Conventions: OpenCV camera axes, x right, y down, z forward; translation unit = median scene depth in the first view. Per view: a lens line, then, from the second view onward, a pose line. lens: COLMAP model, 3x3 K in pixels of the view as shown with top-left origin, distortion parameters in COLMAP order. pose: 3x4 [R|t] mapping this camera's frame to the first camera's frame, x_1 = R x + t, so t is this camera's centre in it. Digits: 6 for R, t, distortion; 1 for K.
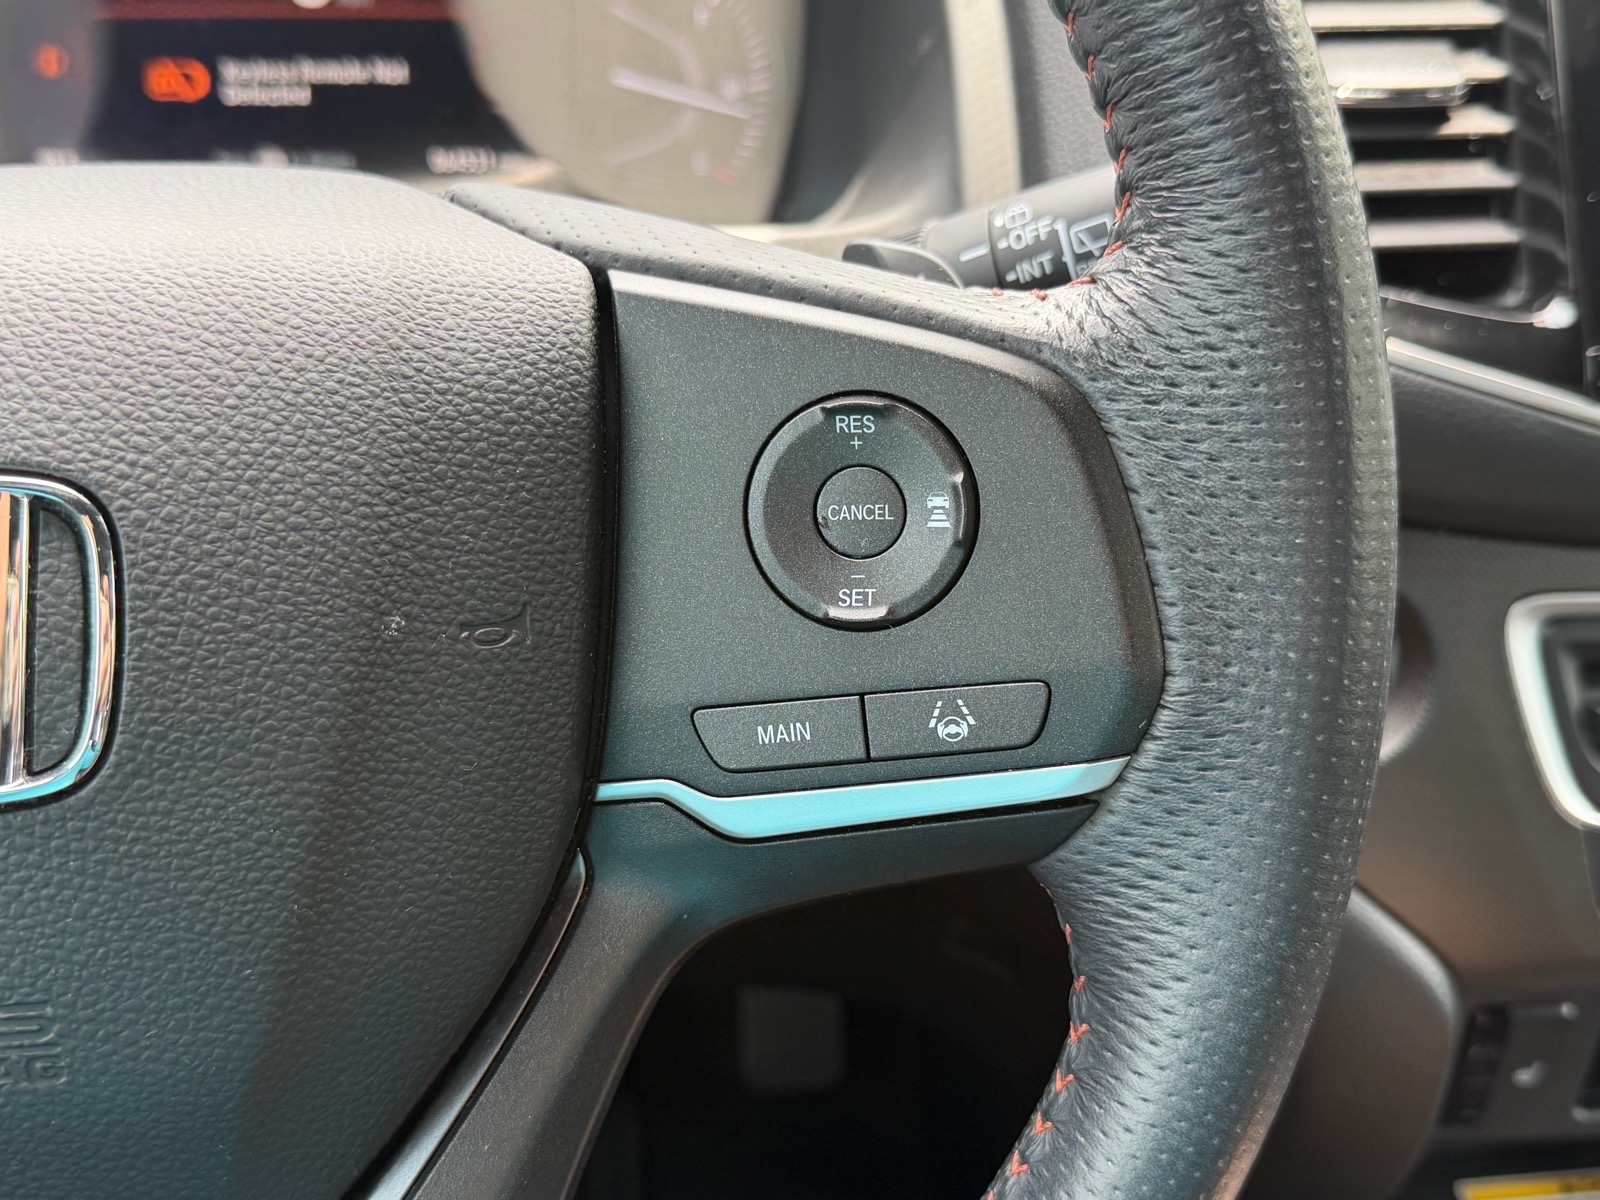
lens RADIAL K [[1806.5, 0, 832.2], [0, 1806.5, 631.2], [0, 0, 1]] dist [-0.034934, 0.000000]
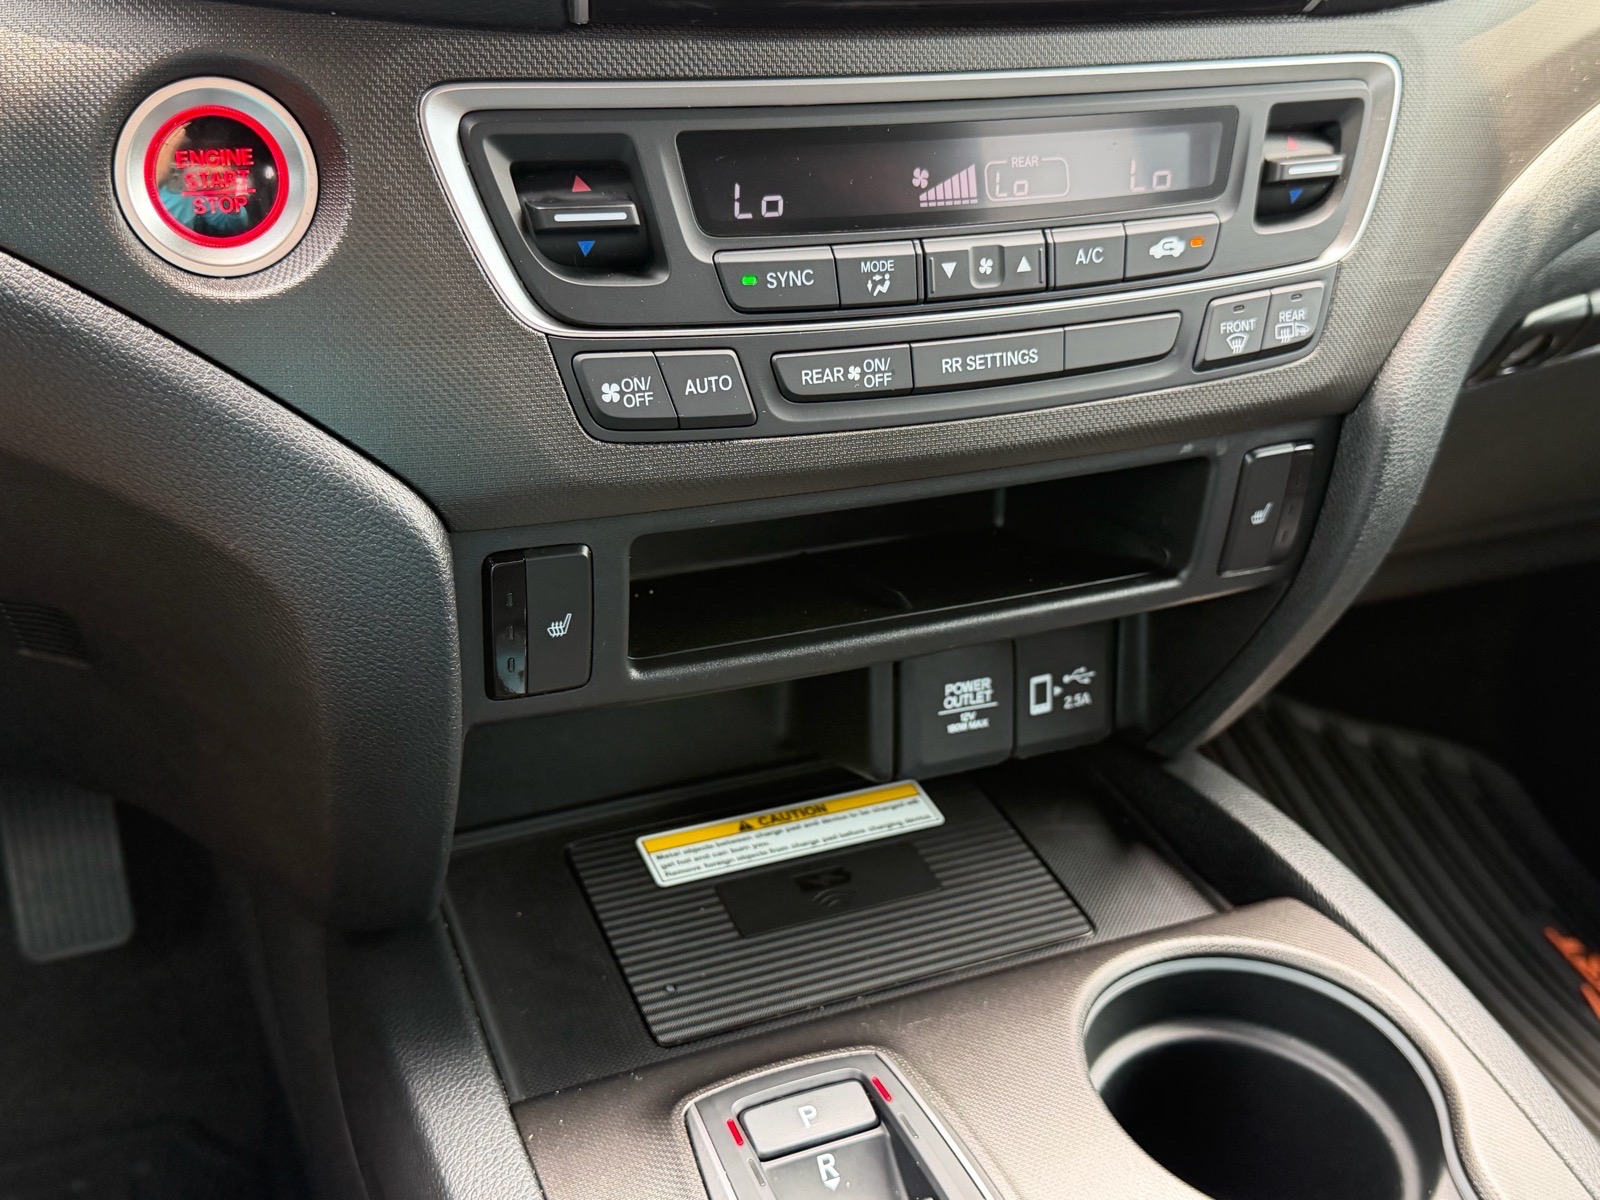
lens RADIAL K [[1675.8, 0, 792.8], [0, 1675.8, 599.5], [0, 0, 1]] dist [0.066577, 0.000000]
pose [[0.959151, -0.109813, 0.260712, 0.489636], [0.111339, 0.993742, 0.008955, 0.419412], [-0.260064, 0.020439, 0.965375, 0.151989]]
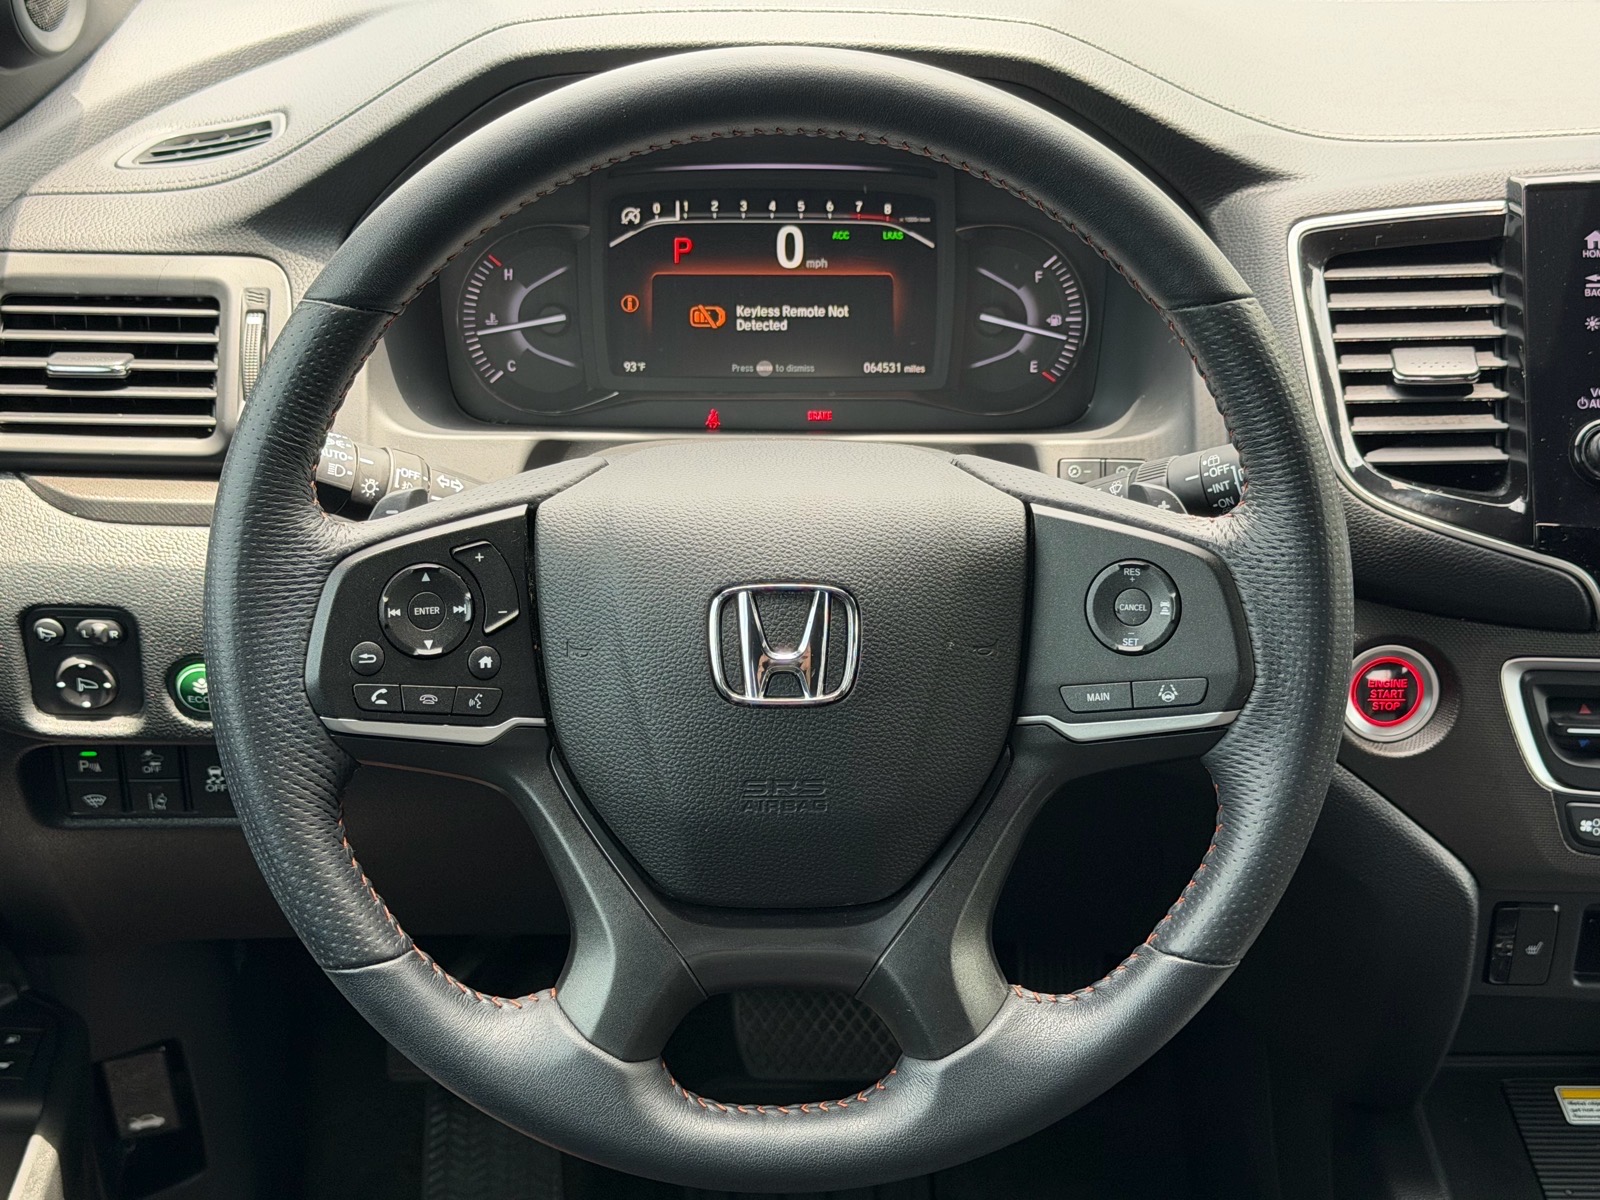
lens RADIAL K [[2510.5, 0, 799.9], [0, 2510.5, 599.3], [0, 0, 1]] dist [0.141012, 0.000000]
pose [[0.993523, 0.033012, -0.108728, -0.063729], [-0.037840, 0.998373, -0.042645, 0.088475], [0.107144, 0.046483, 0.993156, -2.505851]]
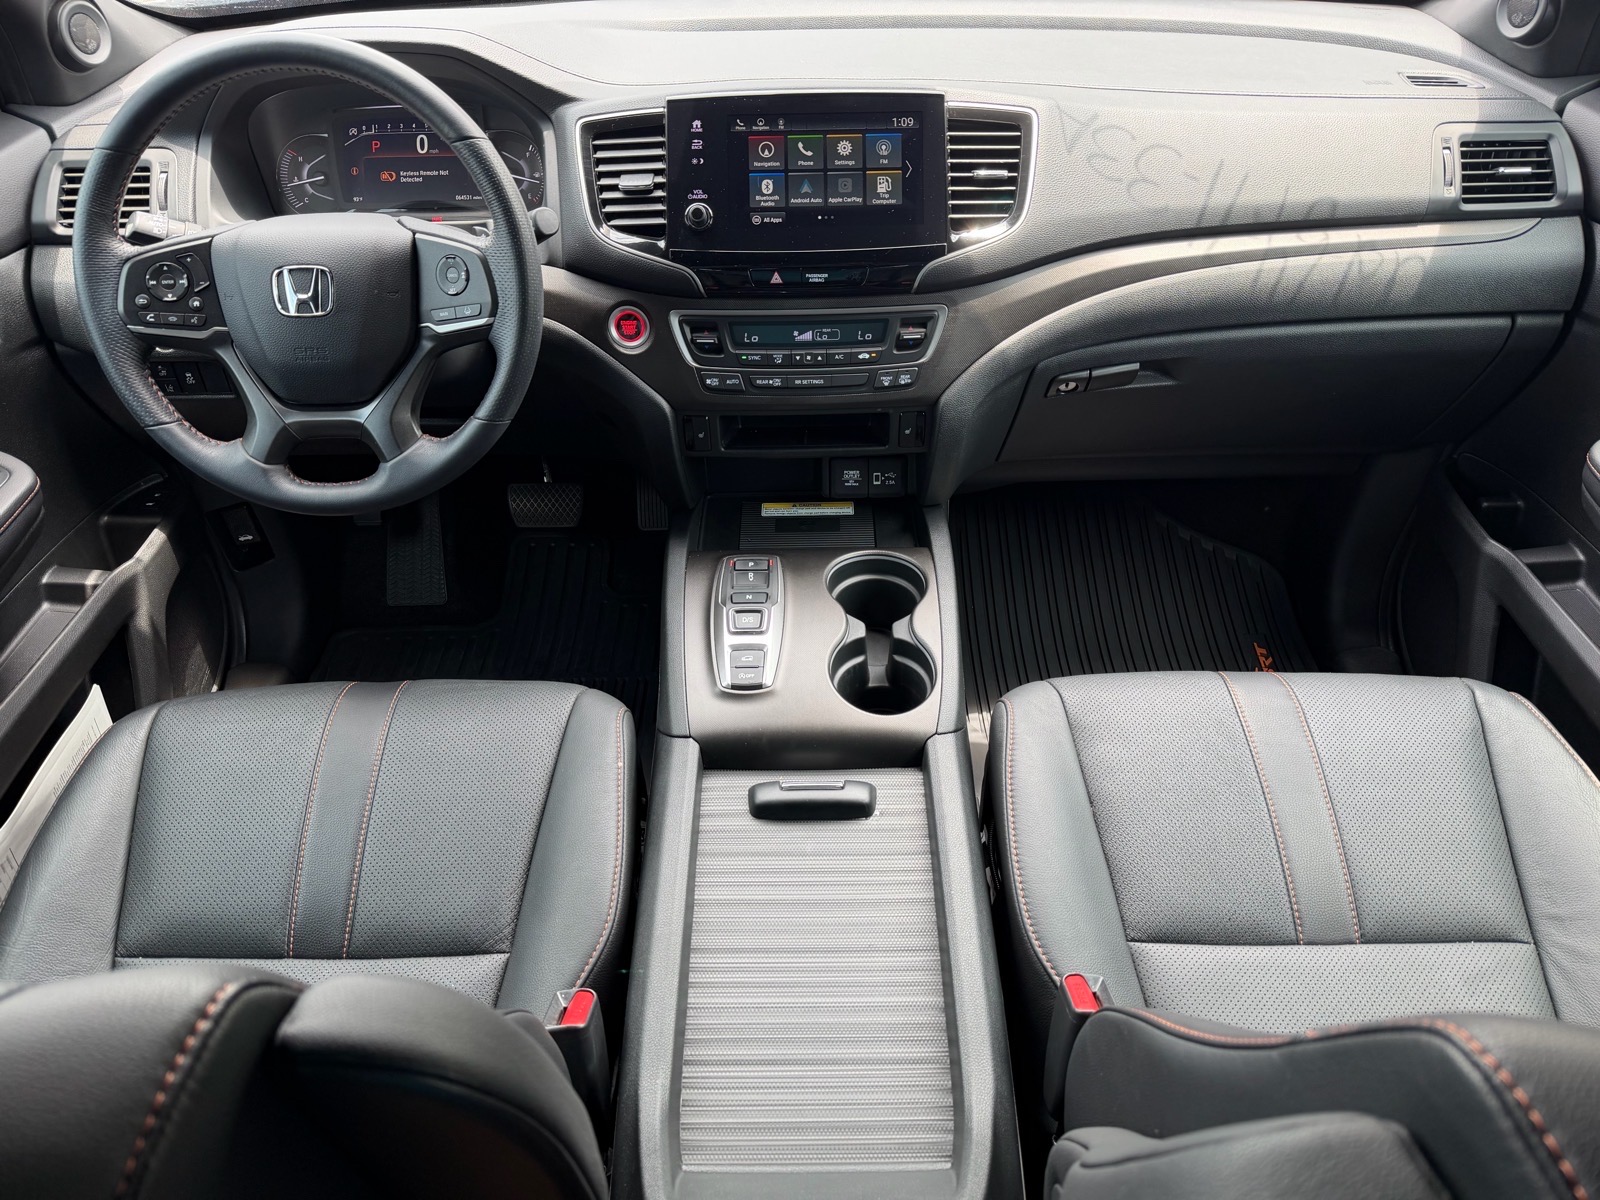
lens RADIAL K [[1147.0, 0, 806.4], [0, 1147.0, 651.5], [0, 0, 1]] dist [0.033397, -0.037893]
pose [[0.988926, 0.049092, -0.140058, 1.812367], [-0.024211, 0.984430, 0.174101, 0.477180], [0.146424, -0.168782, 0.974717, -2.853672]]
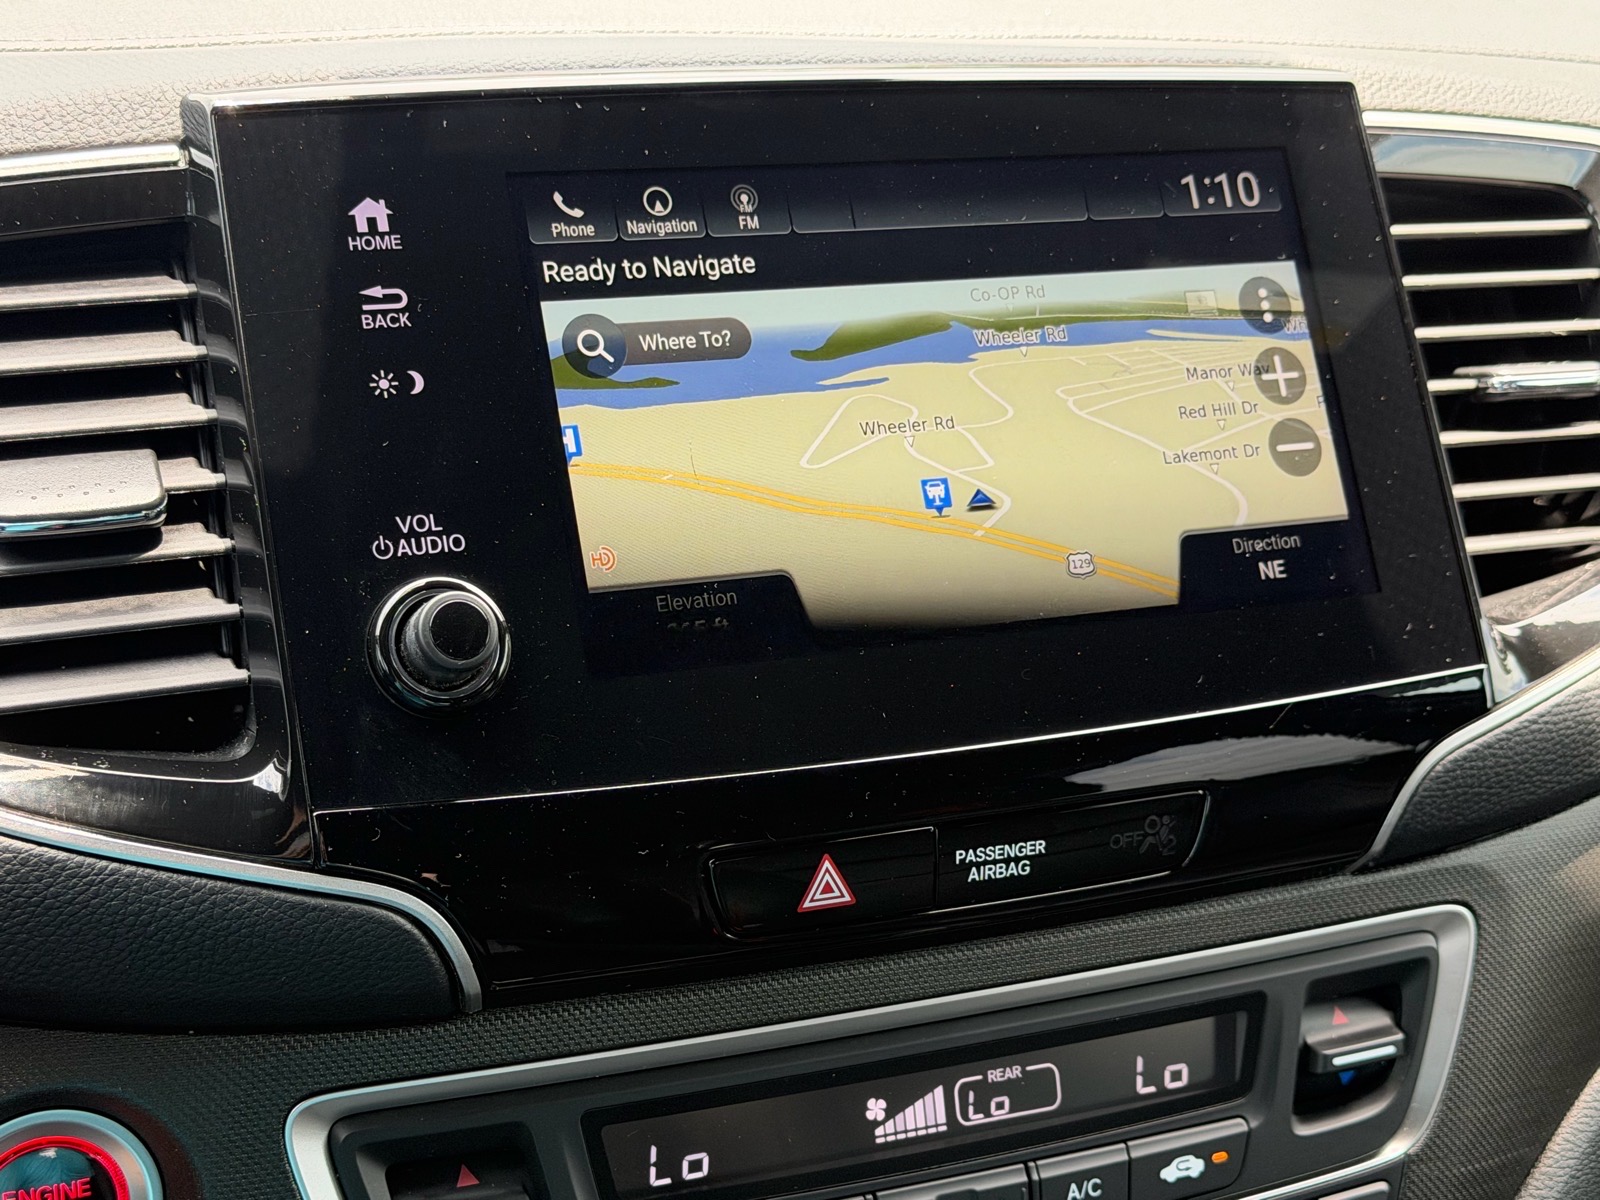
lens RADIAL K [[2691.0, 0, 796.8], [0, 2691.0, 602.0], [0, 0, 1]] dist [0.135381, 0.000000]
pose [[0.963305, -0.071450, 0.258723, 0.478789], [0.101131, 0.989498, -0.103280, -0.151900], [-0.248626, 0.125655, 0.960414, -0.462199]]
